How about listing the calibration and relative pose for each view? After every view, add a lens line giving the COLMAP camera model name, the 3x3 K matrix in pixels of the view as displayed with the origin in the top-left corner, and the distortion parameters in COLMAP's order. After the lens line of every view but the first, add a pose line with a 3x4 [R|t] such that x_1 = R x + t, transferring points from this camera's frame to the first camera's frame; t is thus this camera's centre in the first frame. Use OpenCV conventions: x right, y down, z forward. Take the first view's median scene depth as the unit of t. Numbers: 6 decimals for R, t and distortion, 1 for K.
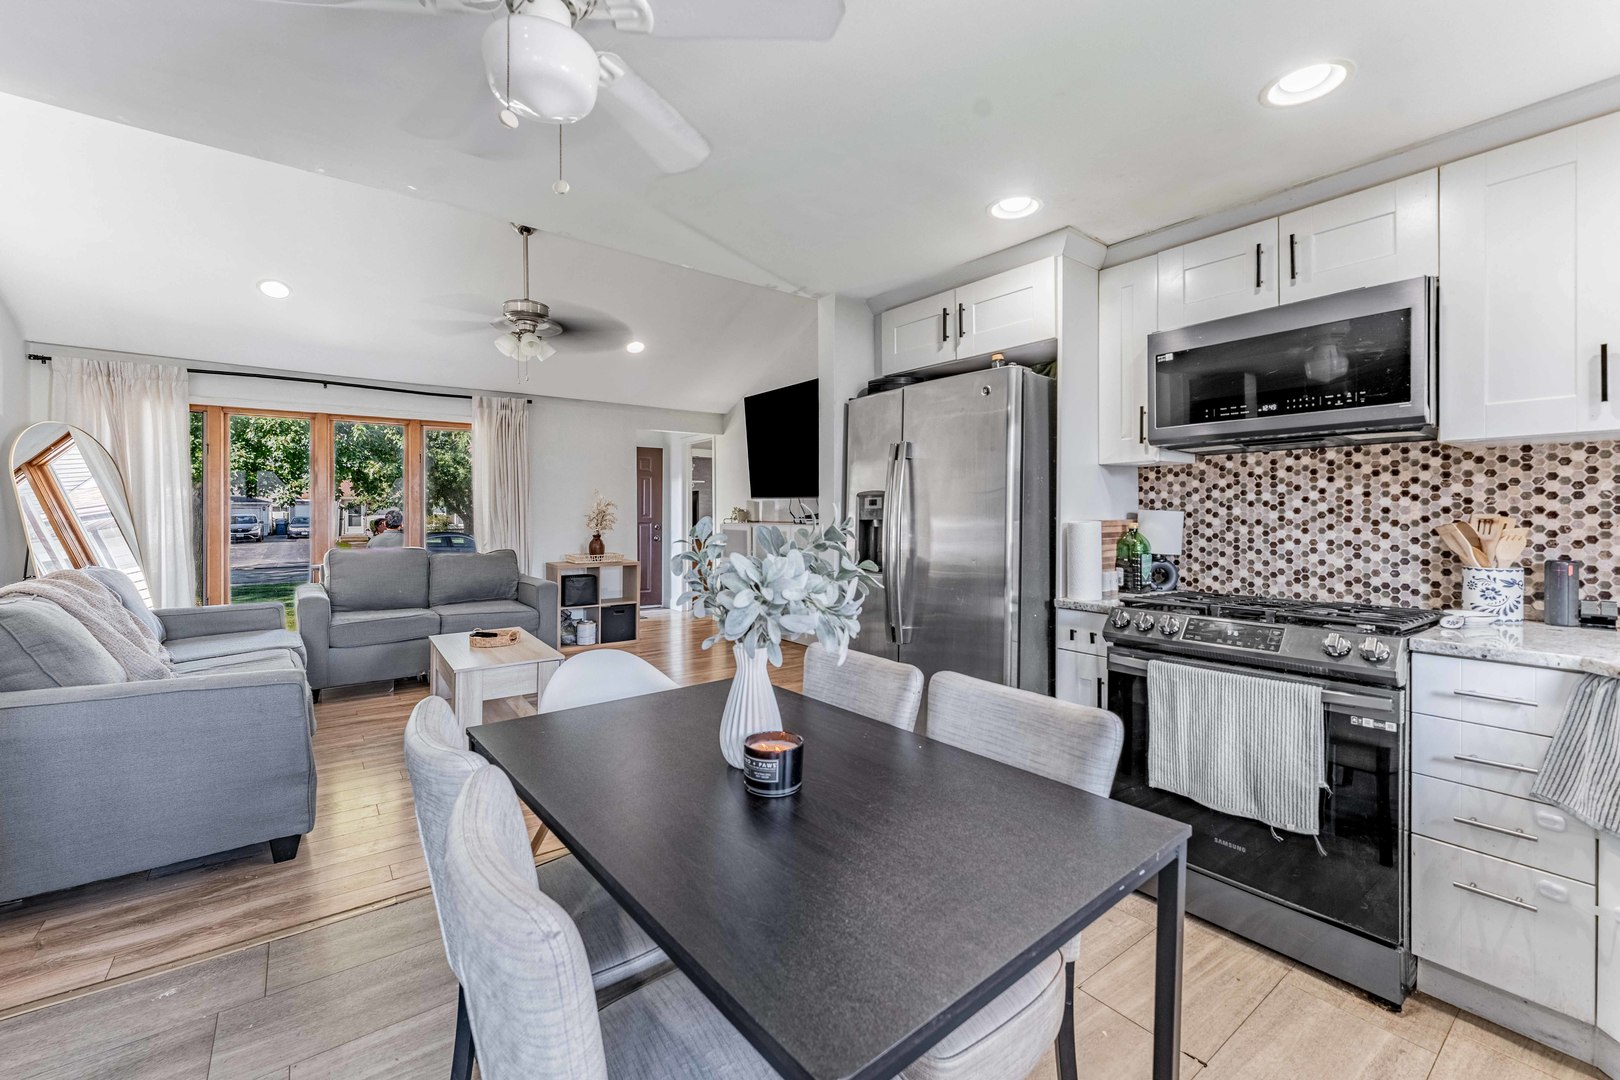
lens RADIAL K [[663.7, 0, 810.6], [0, 663.7, 515.6], [0, 0, 1]] dist [0.000827, -0.000025]
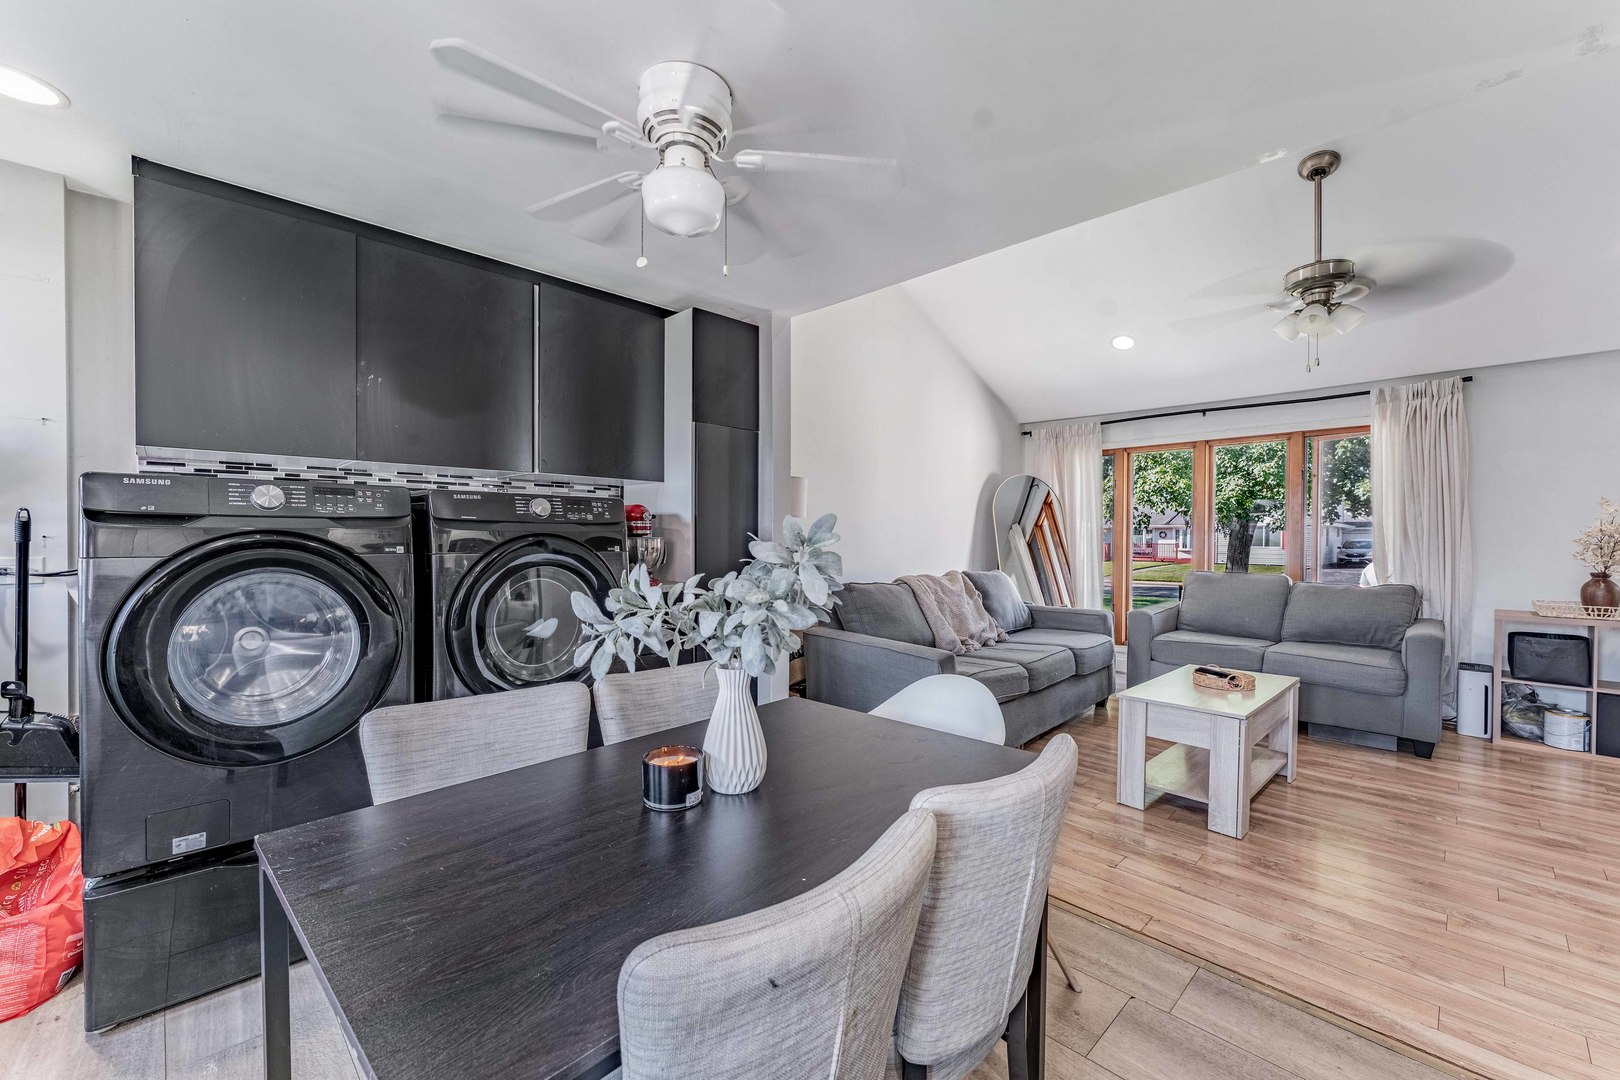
lens RADIAL K [[664.8, 0, 810.0], [0, 664.8, 540.0], [0, 0, 1]] dist [-0.000411, -0.000229]
pose [[0.120539, 0.005222, -0.992695, 0.224312], [-0.007854, 0.999960, 0.004306, 0.002817], [0.992678, 0.007277, 0.120575, 0.254733]]
